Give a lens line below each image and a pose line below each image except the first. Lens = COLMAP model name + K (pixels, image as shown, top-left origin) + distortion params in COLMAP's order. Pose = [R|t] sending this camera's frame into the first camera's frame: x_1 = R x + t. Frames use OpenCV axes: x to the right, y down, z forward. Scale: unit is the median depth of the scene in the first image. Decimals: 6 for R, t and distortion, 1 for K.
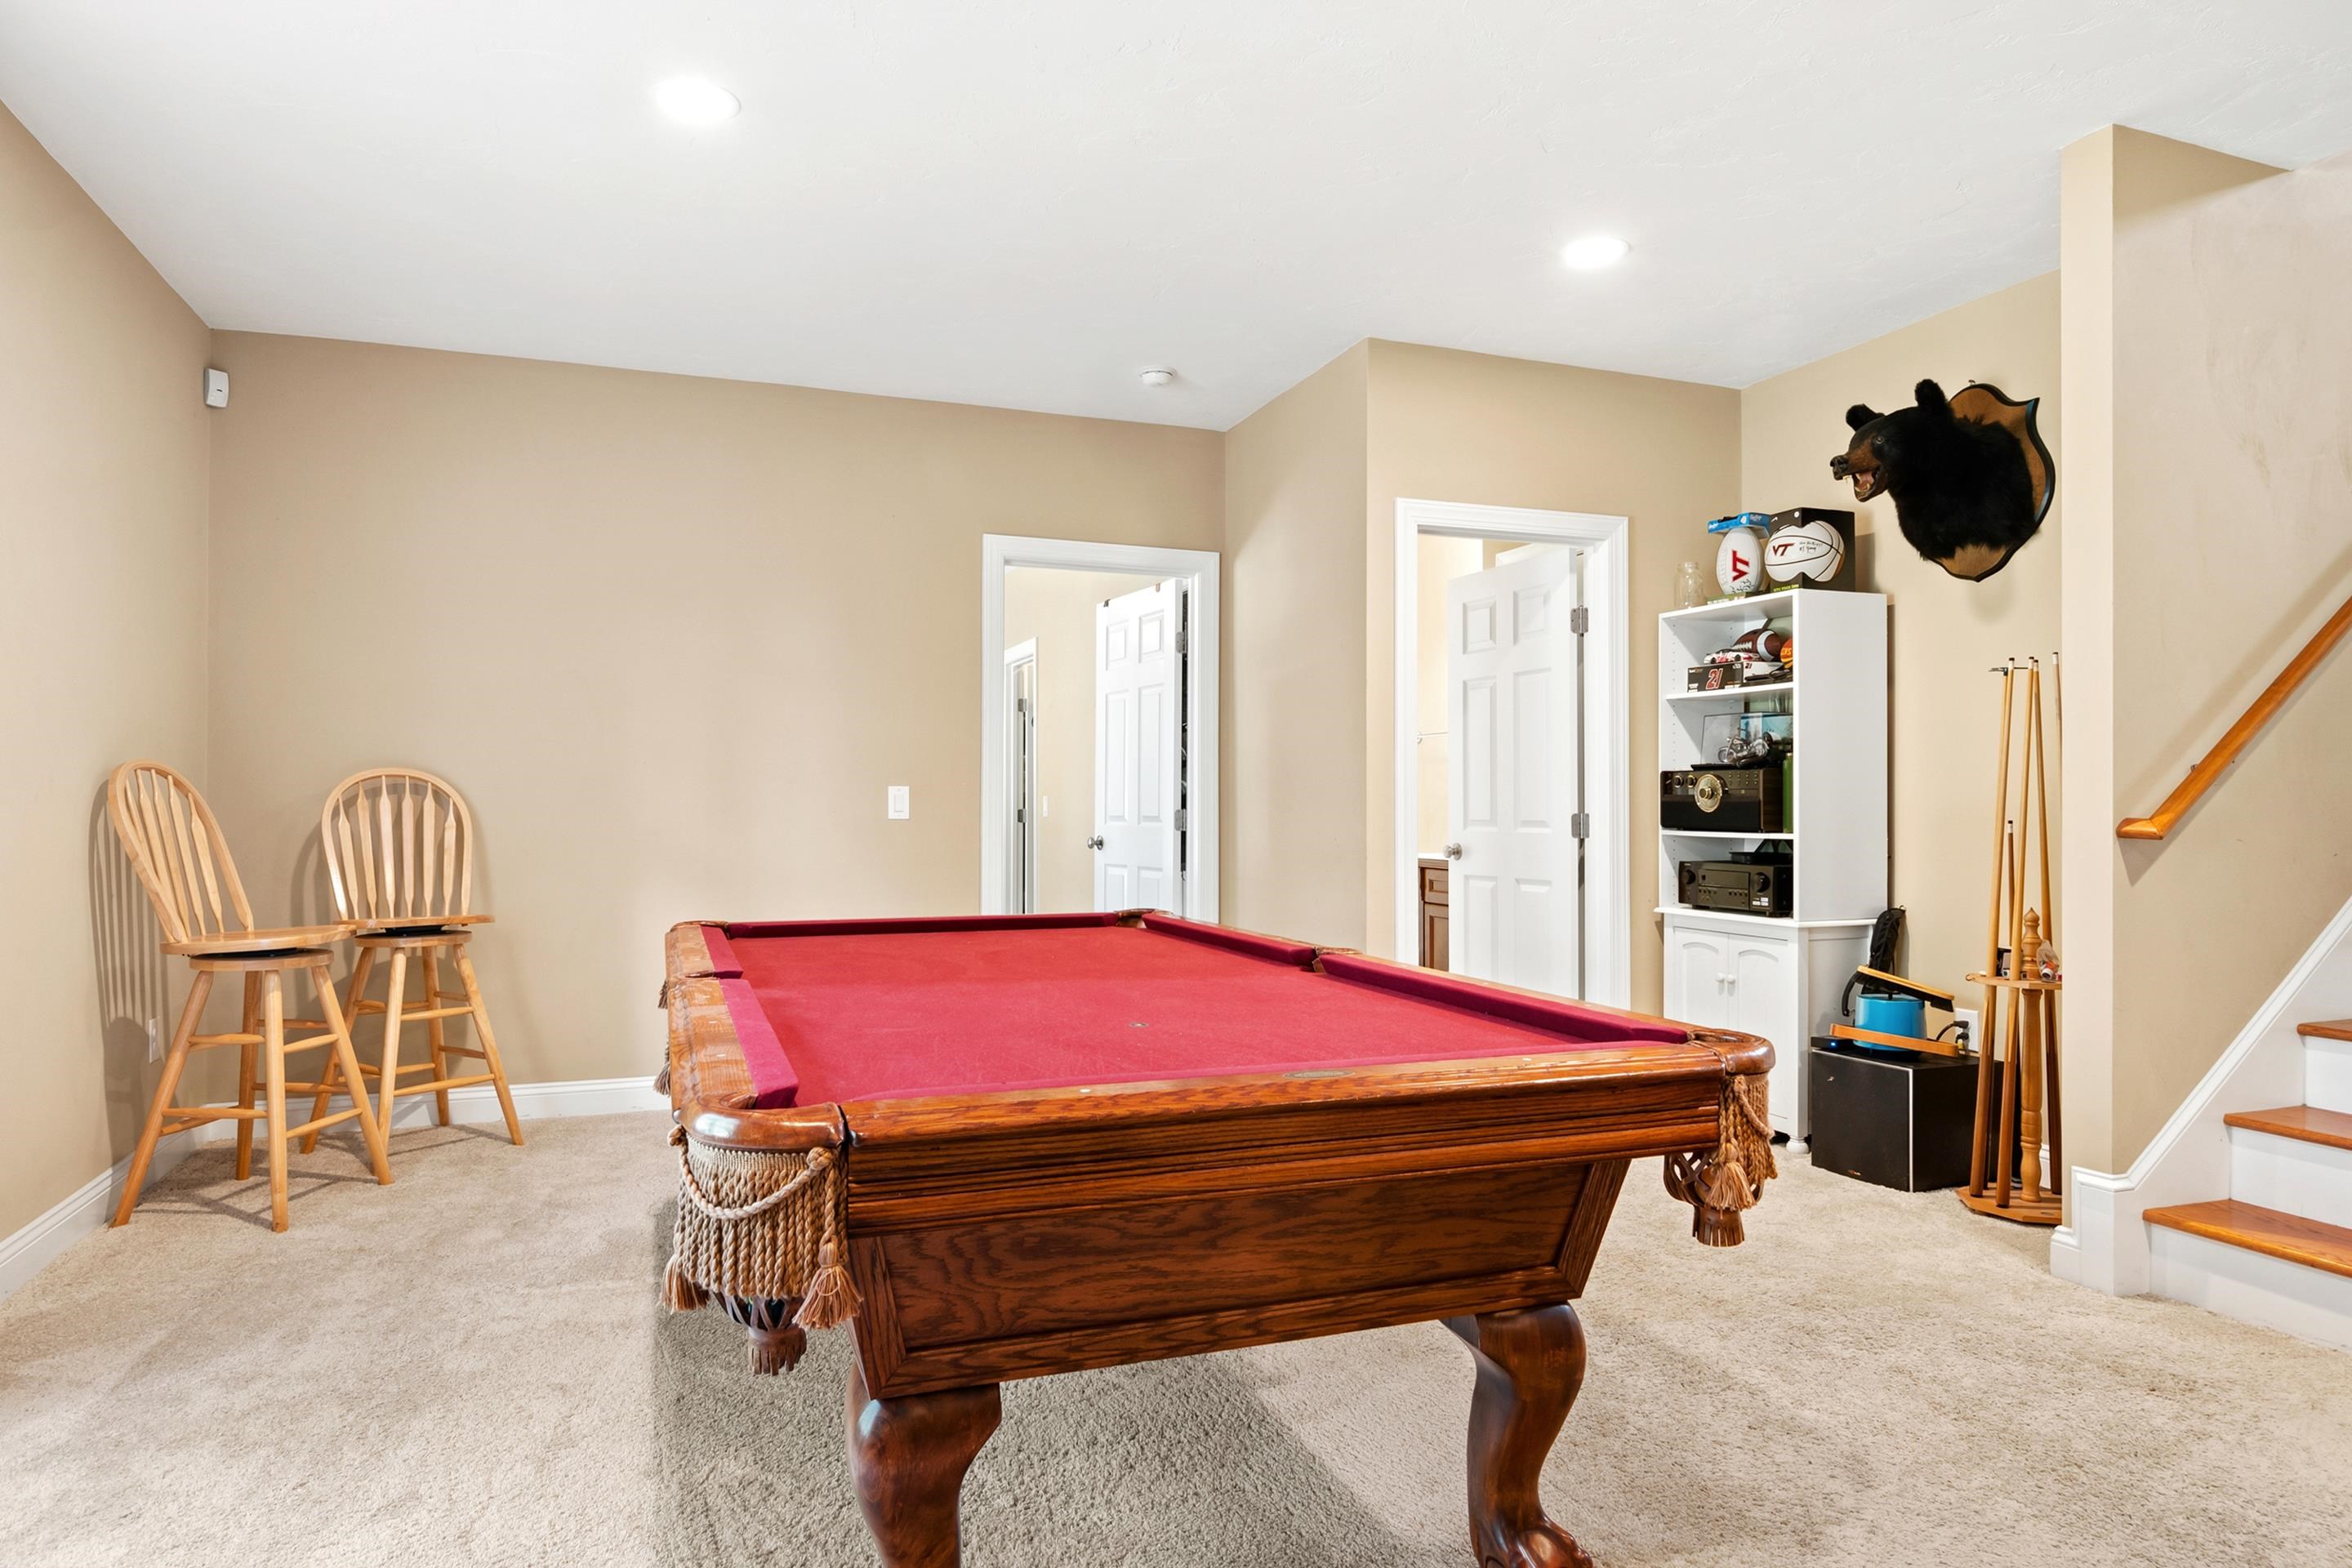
lens RADIAL K [[1405.6, 0, 1154.7], [0, 1405.6, 763.6], [0, 0, 1]] dist [0.004270, -0.011136]
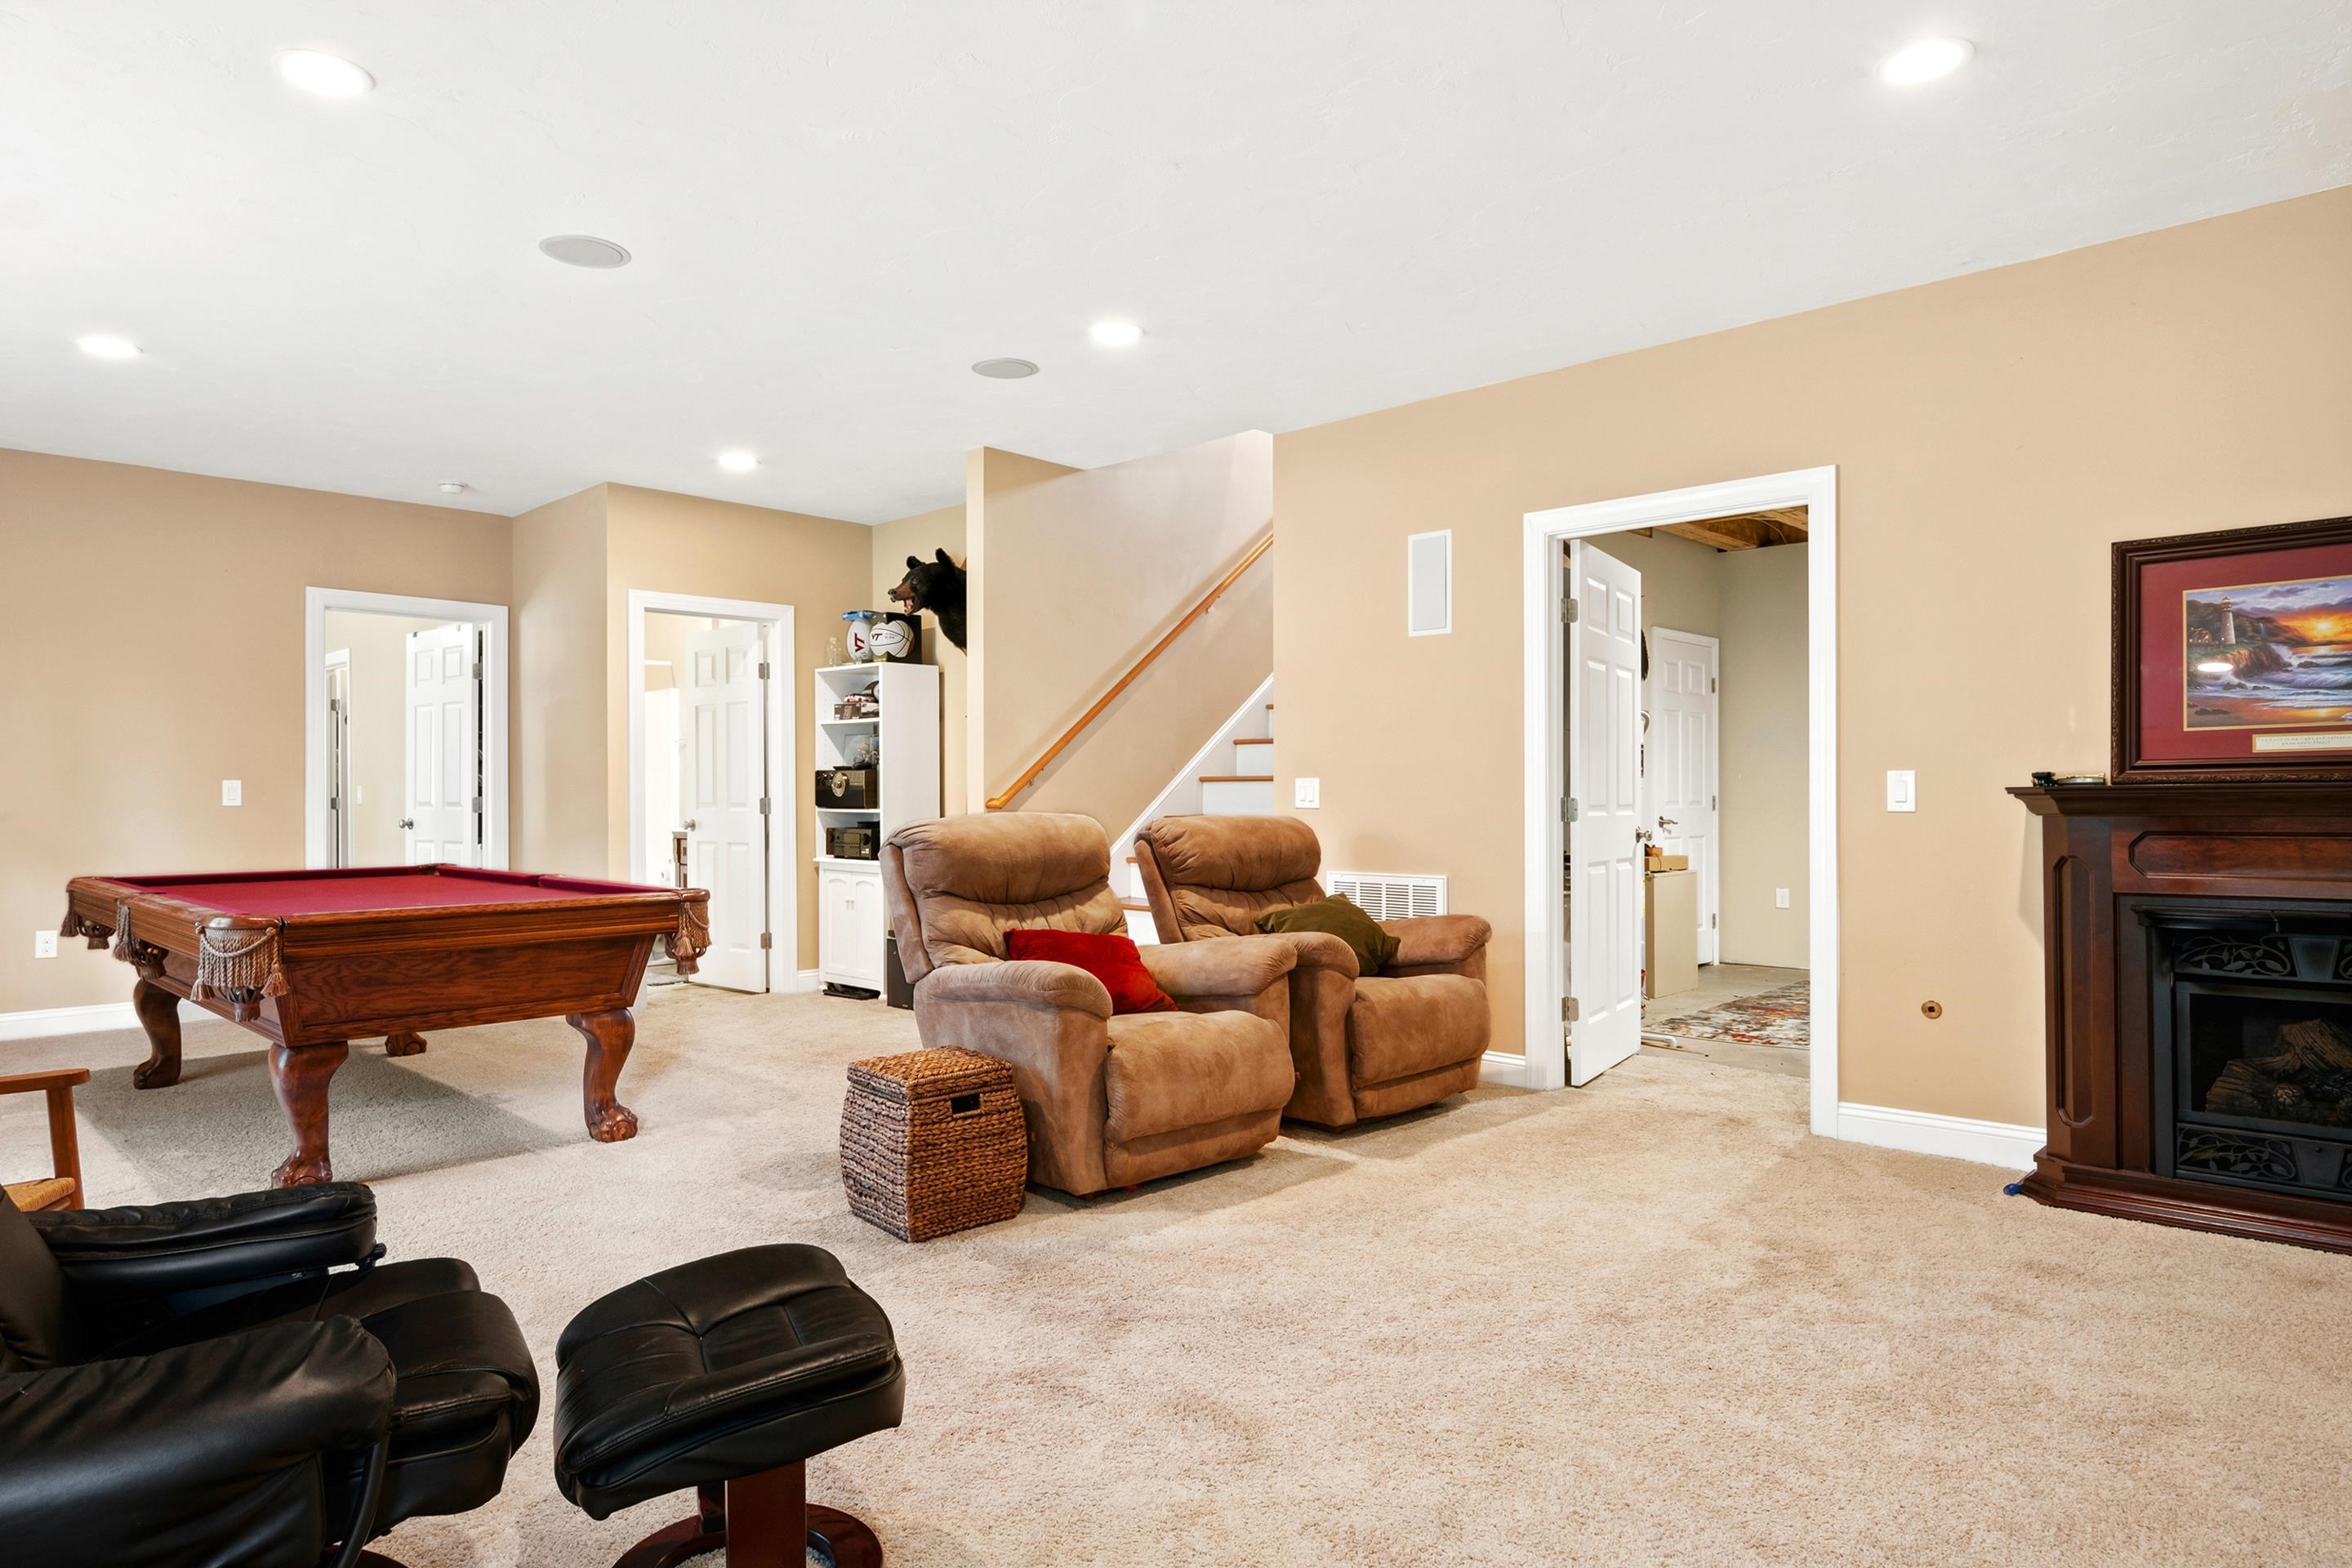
lens RADIAL K [[1382.6, 0, 1162.8], [0, 1382.6, 789.0], [0, 0, 1]] dist [-0.008468, 0.000243]
pose [[0.899250, -0.004072, 0.437415, 0.038992], [-0.008402, 0.999611, 0.026578, -0.019523], [-0.437353, -0.027575, 0.898867, -0.590175]]
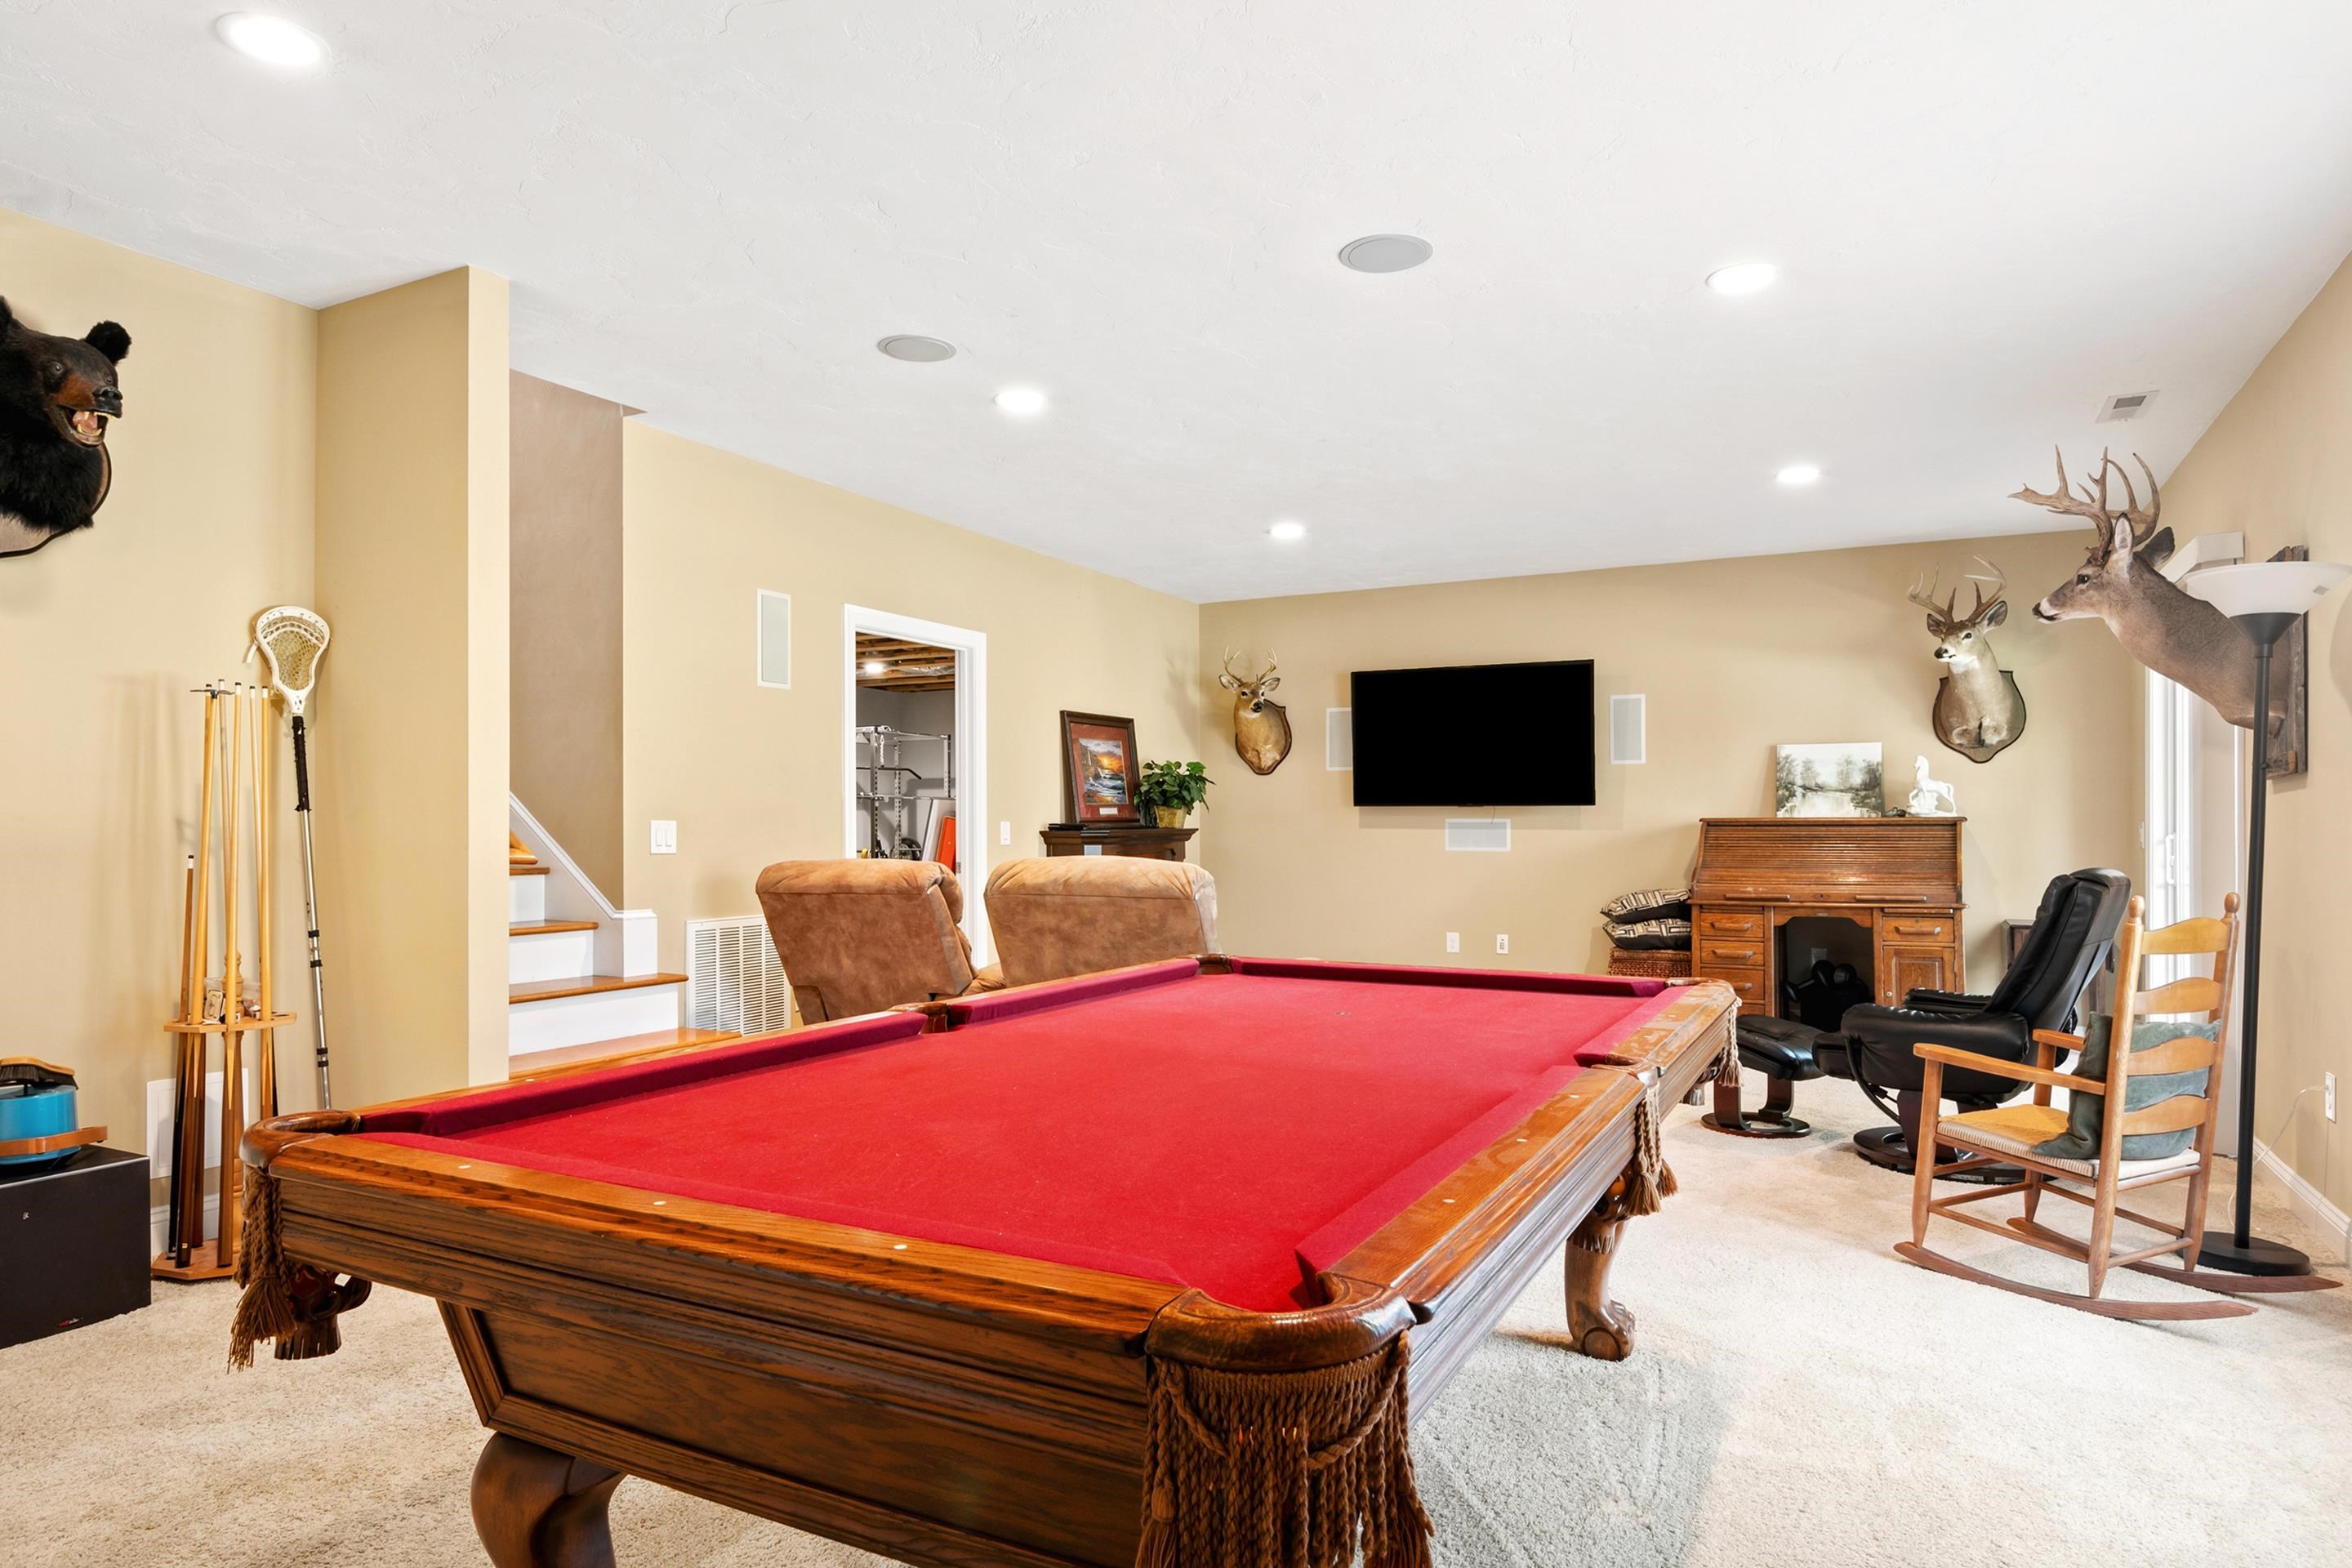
lens RADIAL K [[1368.9, 0, 1149.8], [0, 1368.9, 812.5], [0, 0, 1]] dist [0.004553, 0.001299]
pose [[-0.664870, 0.004435, 0.746946, -0.394753], [-0.024609, 0.999309, -0.027838, 0.017809], [-0.746553, -0.036890, -0.664302, 0.928655]]
